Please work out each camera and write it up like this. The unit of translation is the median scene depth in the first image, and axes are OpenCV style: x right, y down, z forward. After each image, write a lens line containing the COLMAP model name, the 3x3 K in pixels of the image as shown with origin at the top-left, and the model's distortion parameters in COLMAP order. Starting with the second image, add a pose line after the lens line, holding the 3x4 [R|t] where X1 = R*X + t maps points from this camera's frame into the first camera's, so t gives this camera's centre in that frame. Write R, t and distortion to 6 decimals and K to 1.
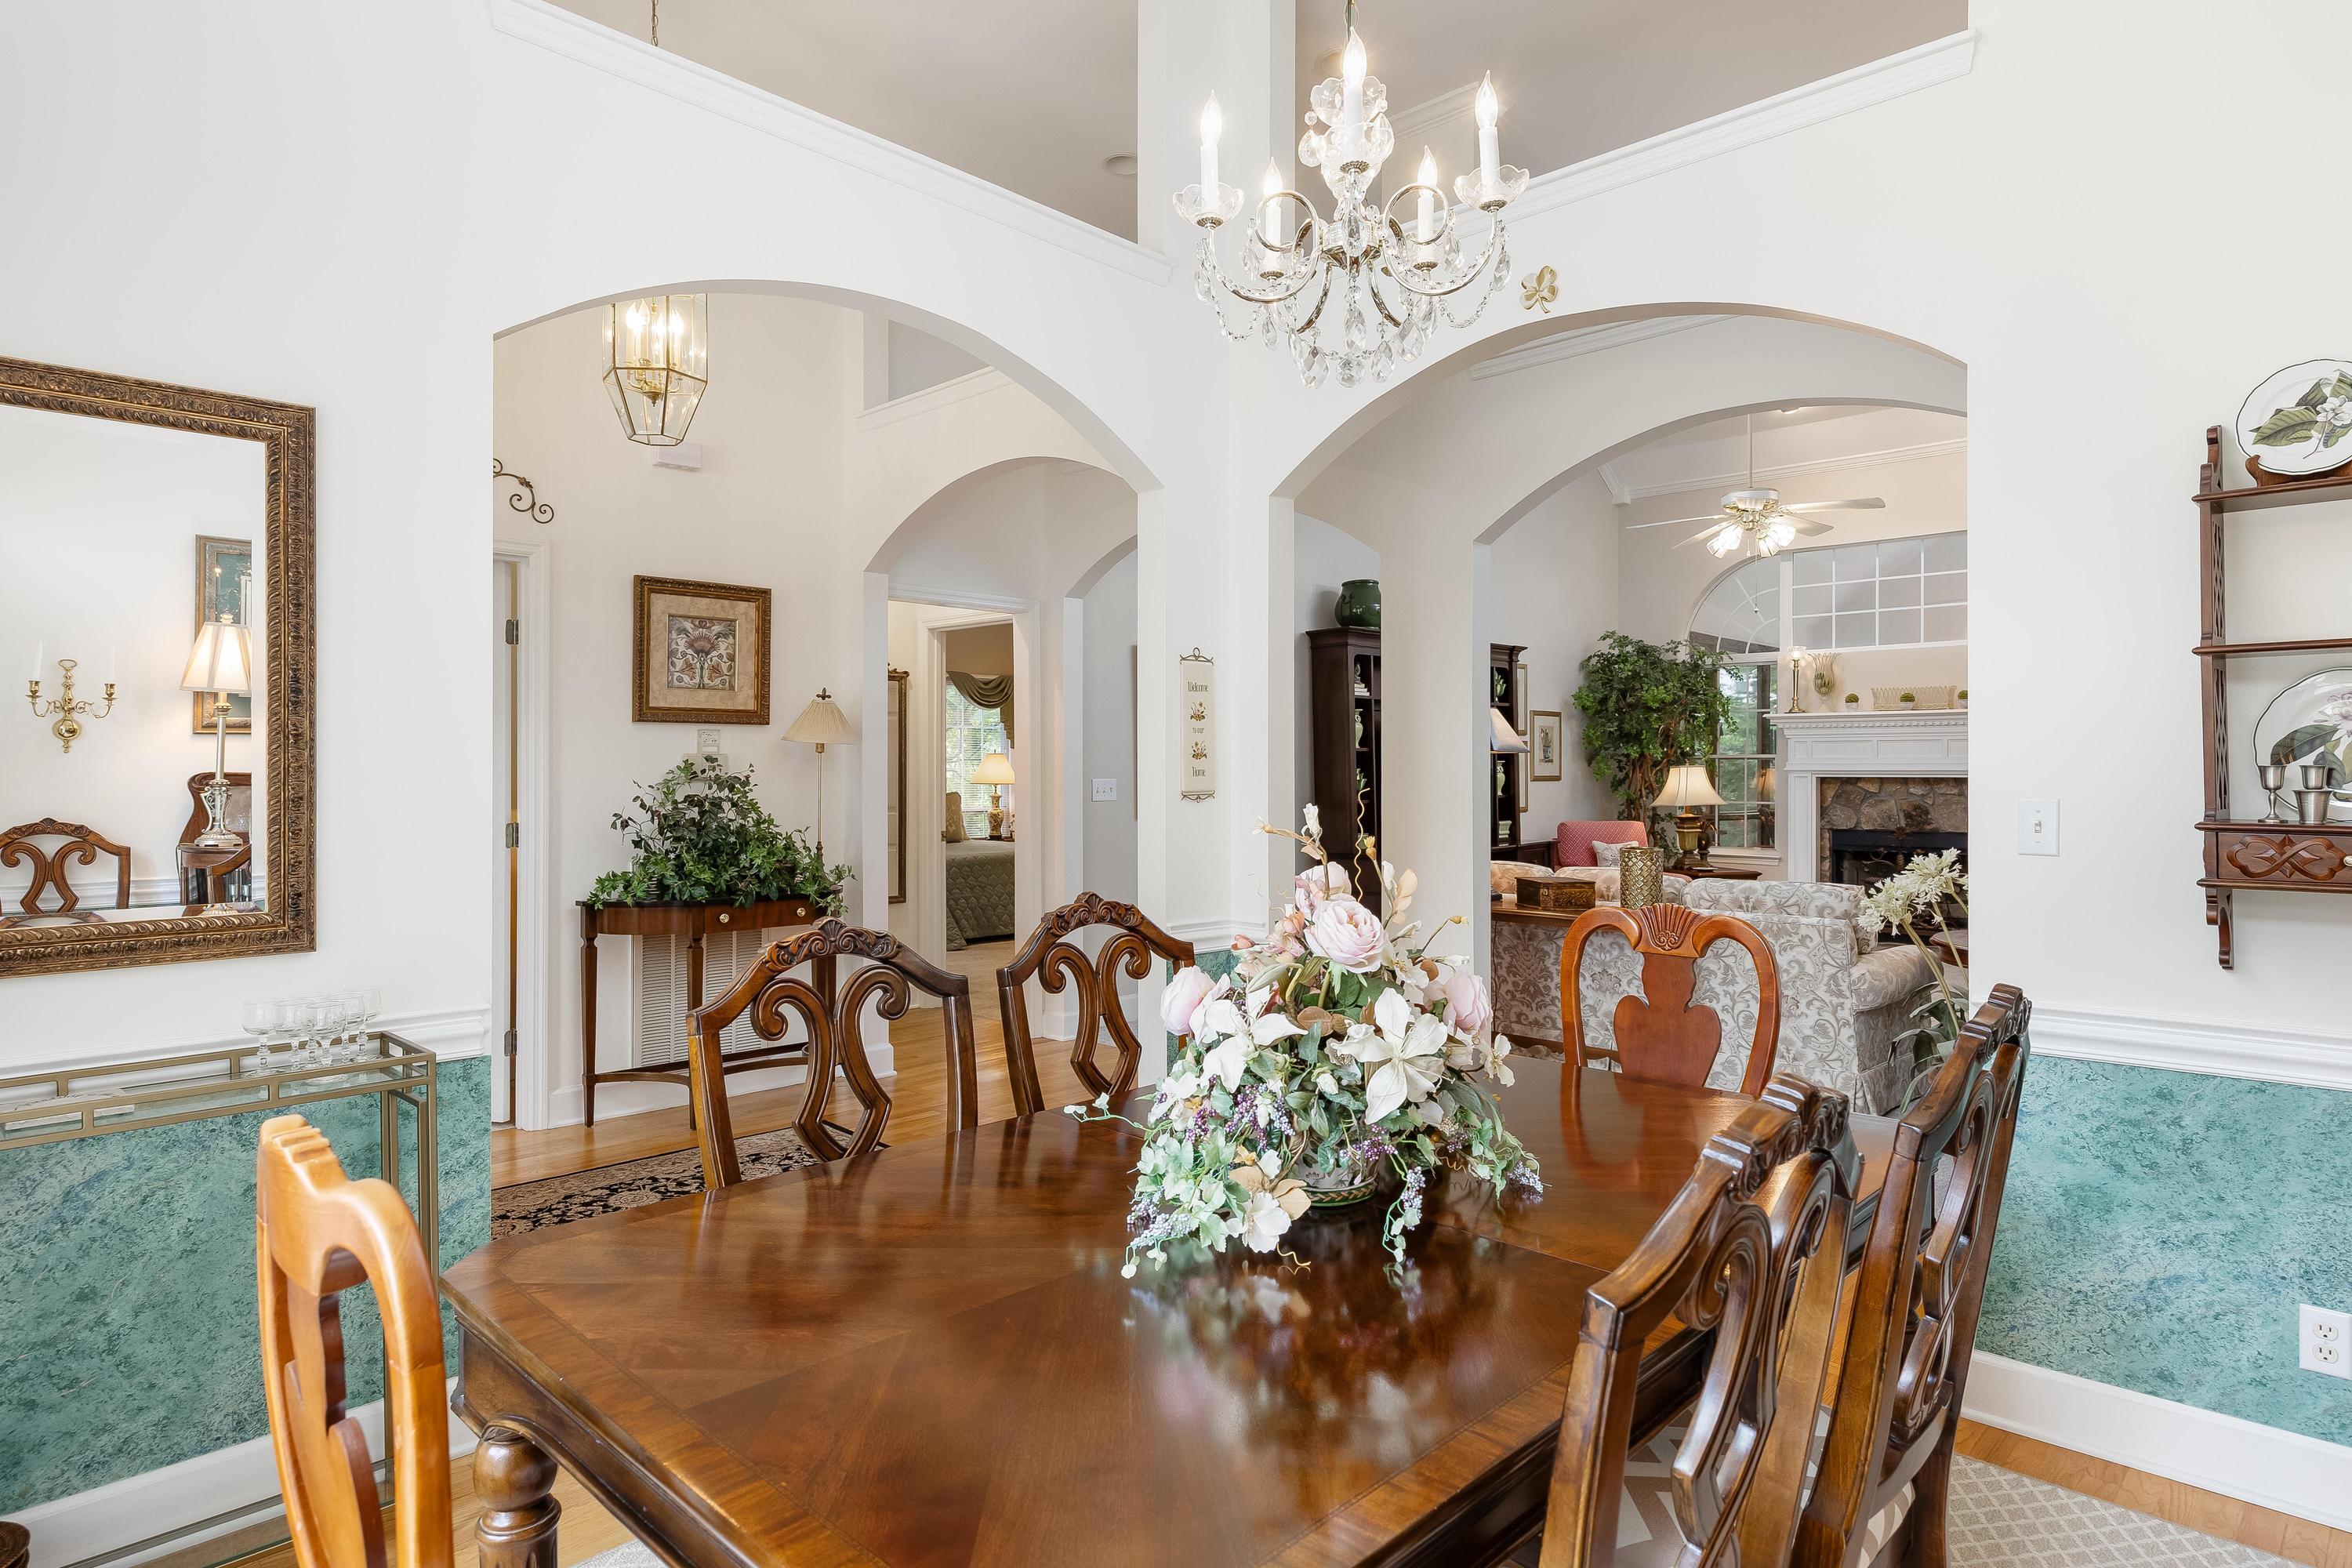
lens RADIAL K [[1336.5, 0, 1165.7], [0, 1336.5, 776.8], [0, 0, 1]] dist [0.016104, -0.007326]
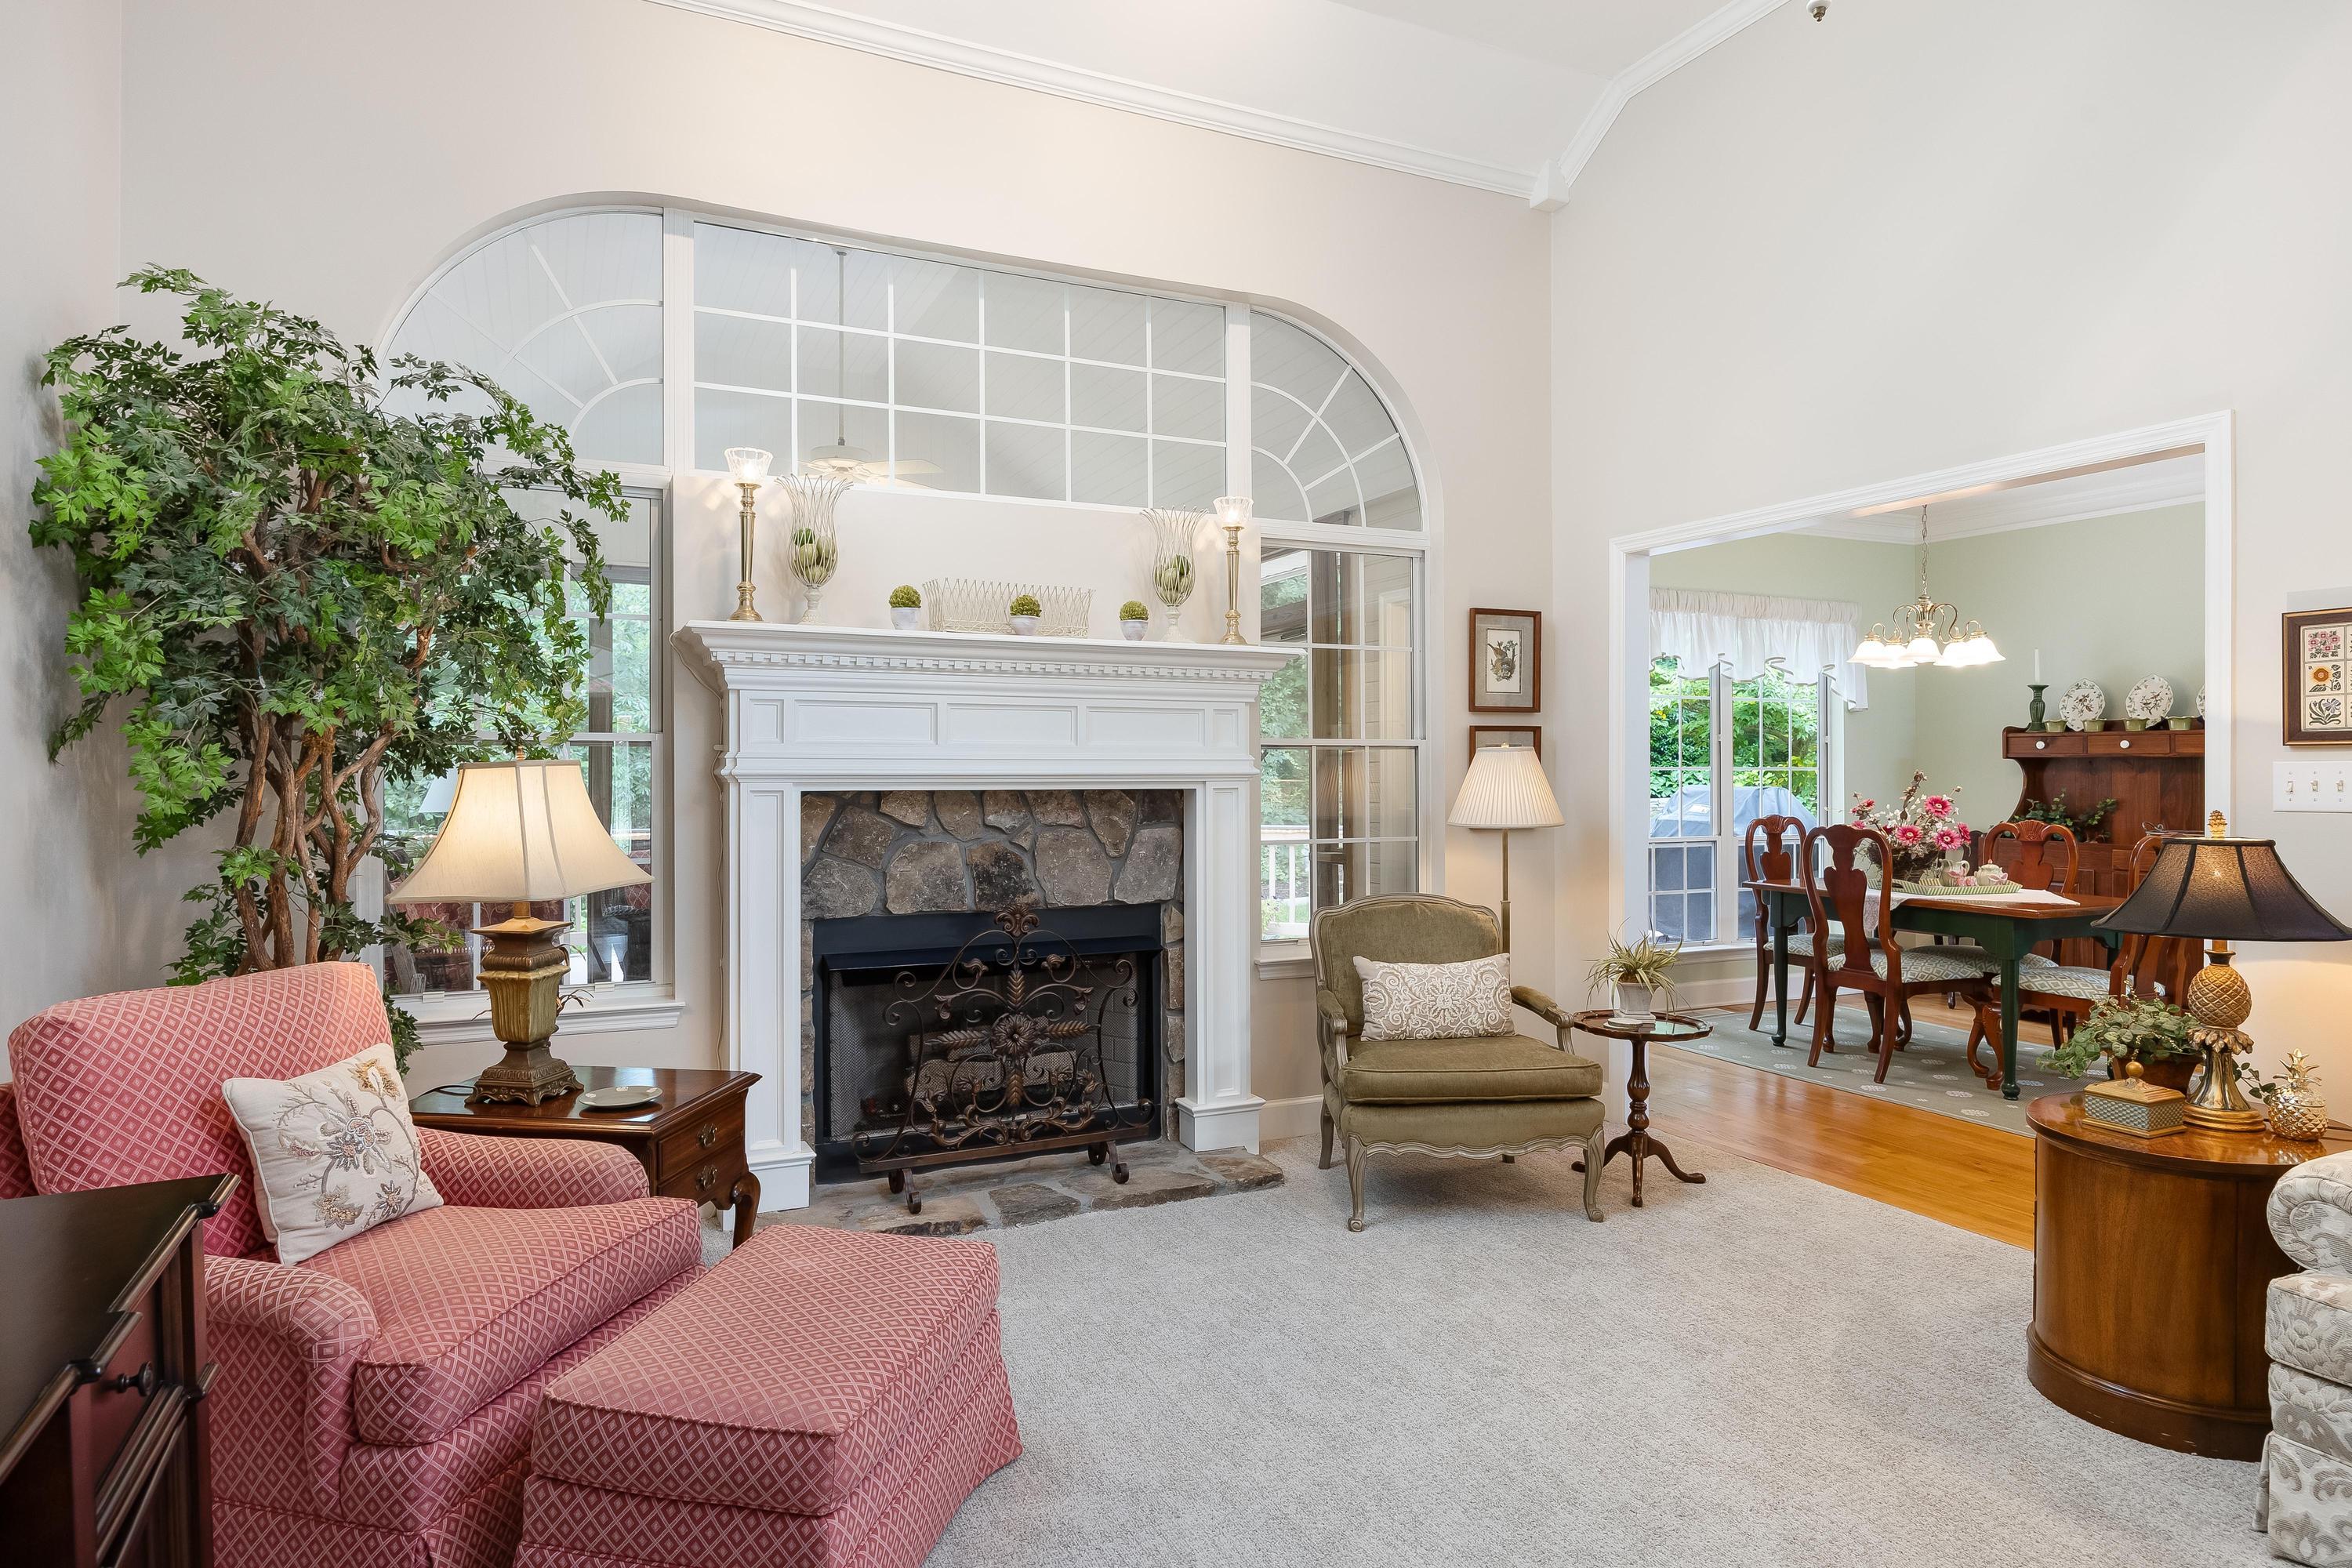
lens RADIAL K [[1336.5, 0, 1164.2], [0, 1336.5, 789.0], [0, 0, 1]] dist [0.016104, -0.007326]
pose [[0.351491, -0.009416, 0.936144, 0.153760], [0.002931, 0.999956, 0.008957, -0.003837], [-0.936187, -0.000404, 0.351503, 0.760449]]
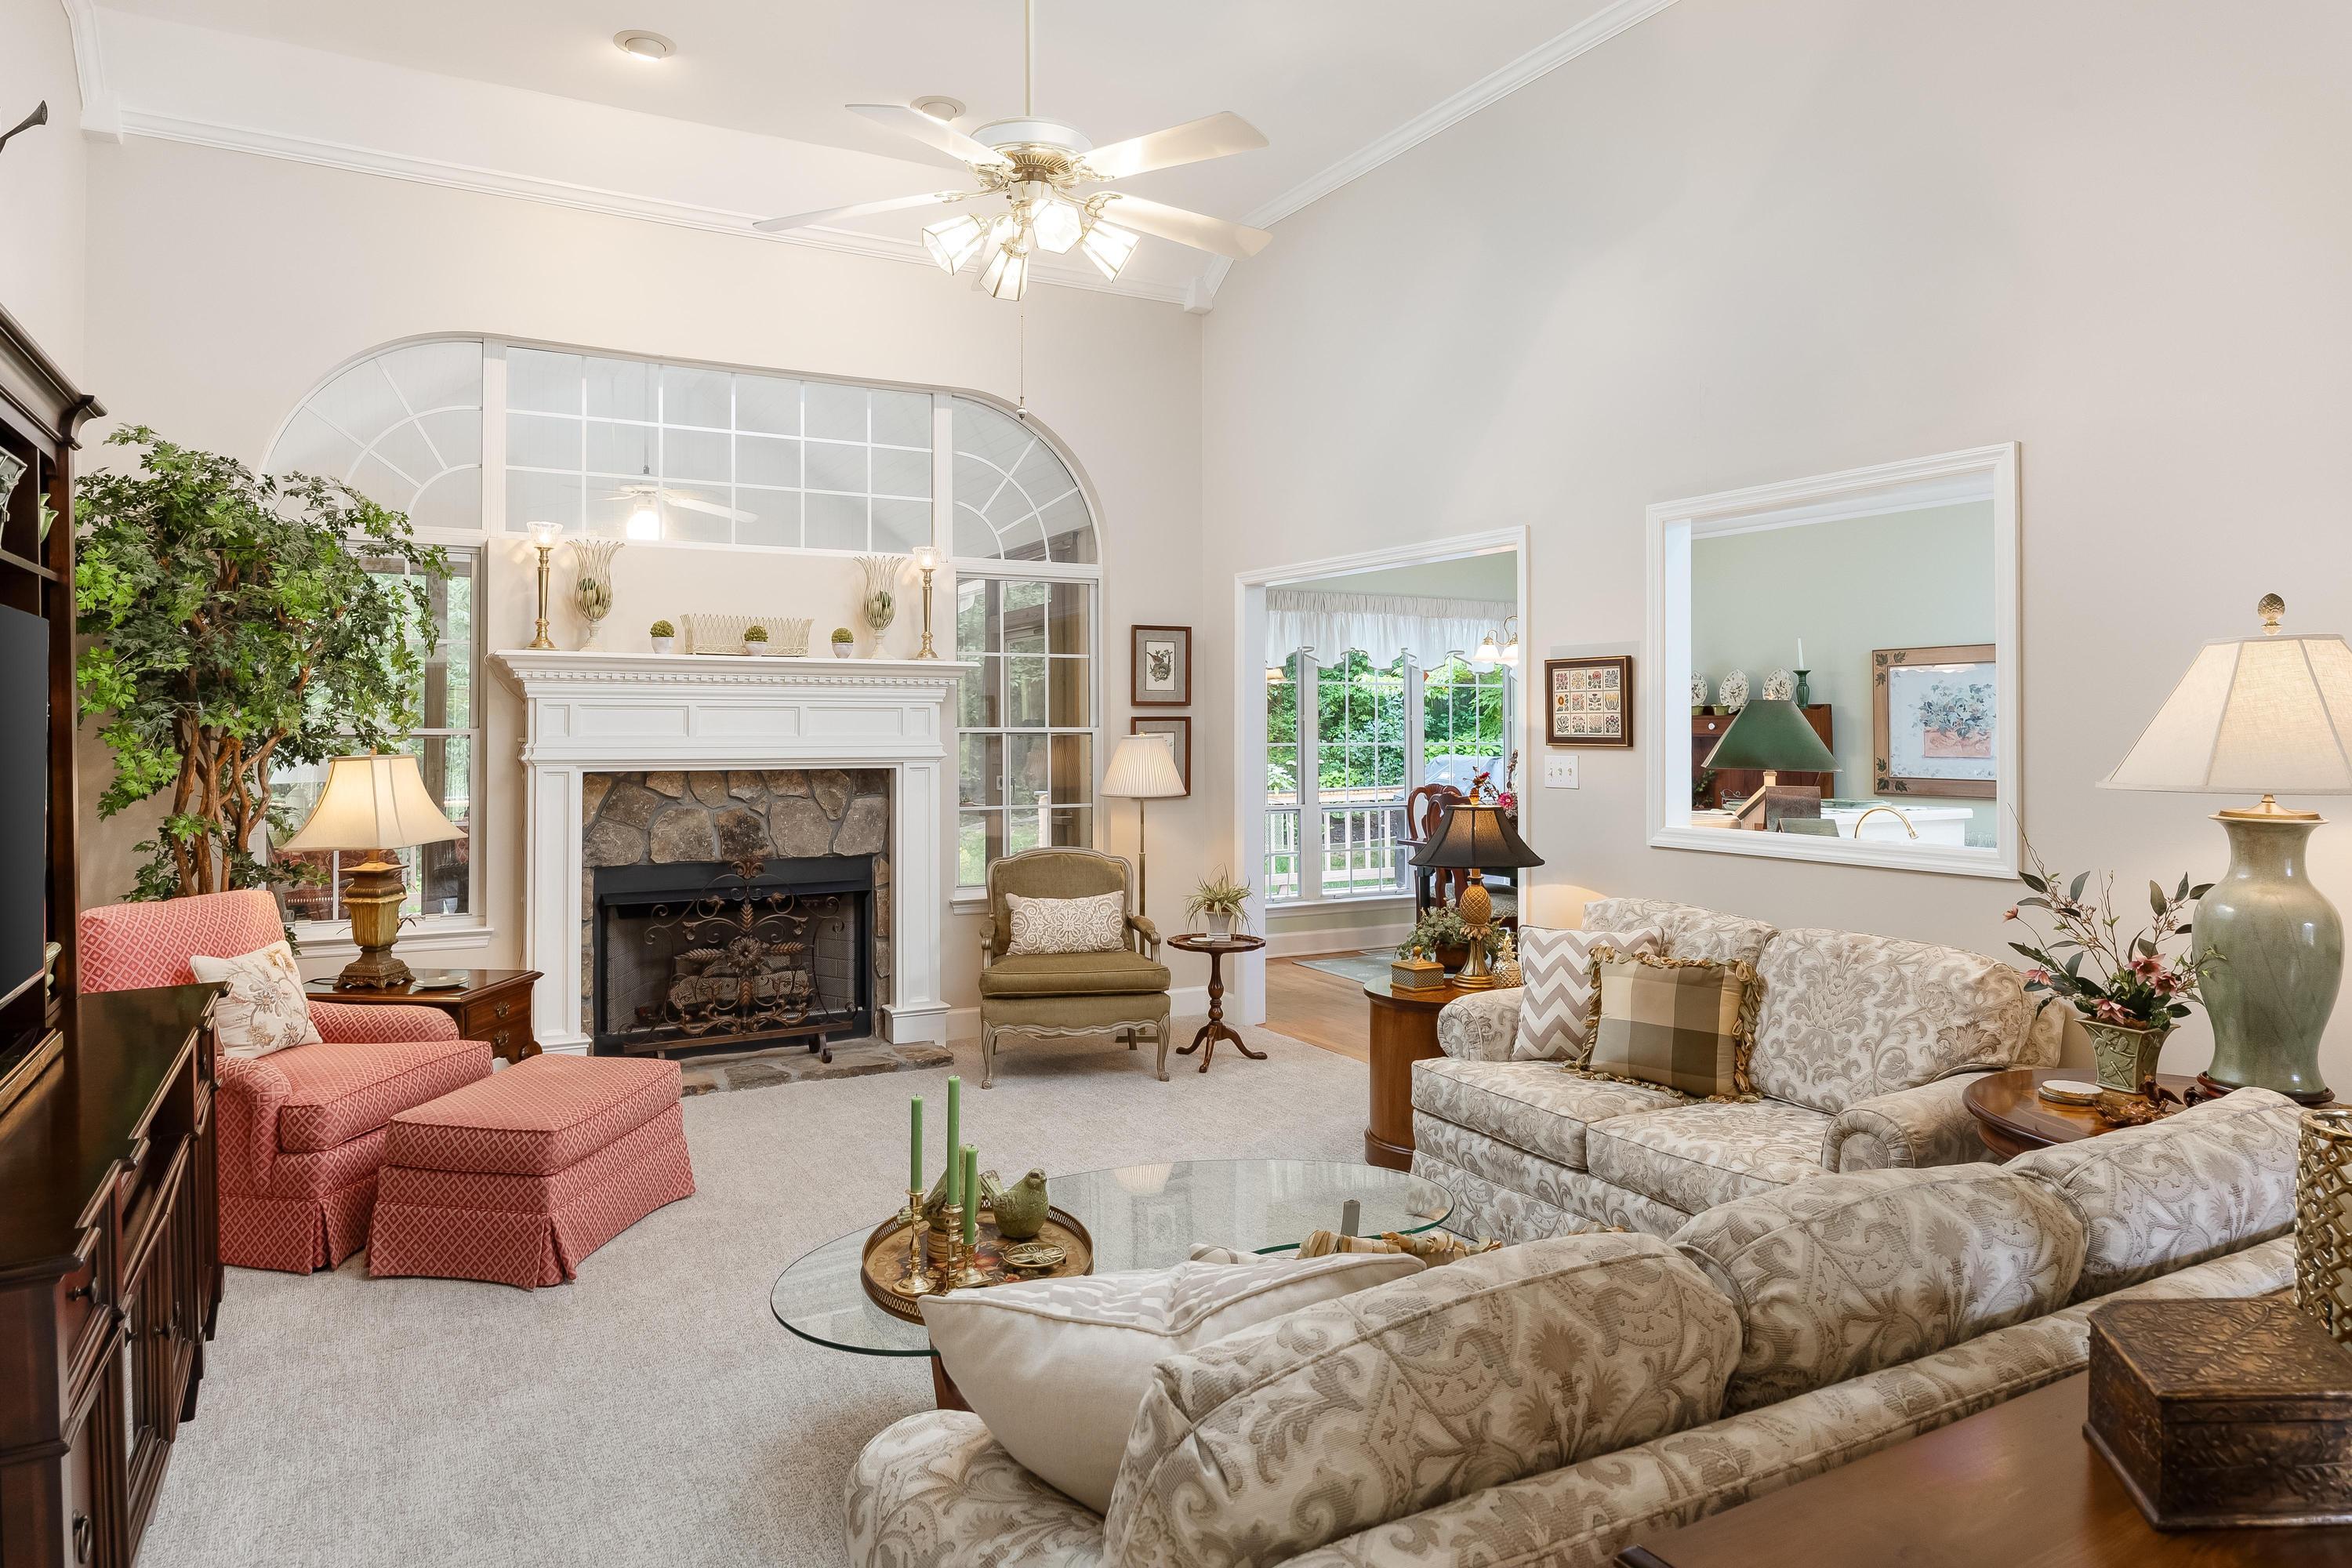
lens RADIAL K [[1466.6, 0, 1160.9], [0, 1466.6, 722.6], [0, 0, 1]] dist [0.006374, 0.005451]
pose [[0.297135, 0.006848, 0.954811, -0.005319], [0.002011, 0.999968, -0.007798, -0.014595], [-0.954833, 0.004237, 0.297112, 0.605254]]
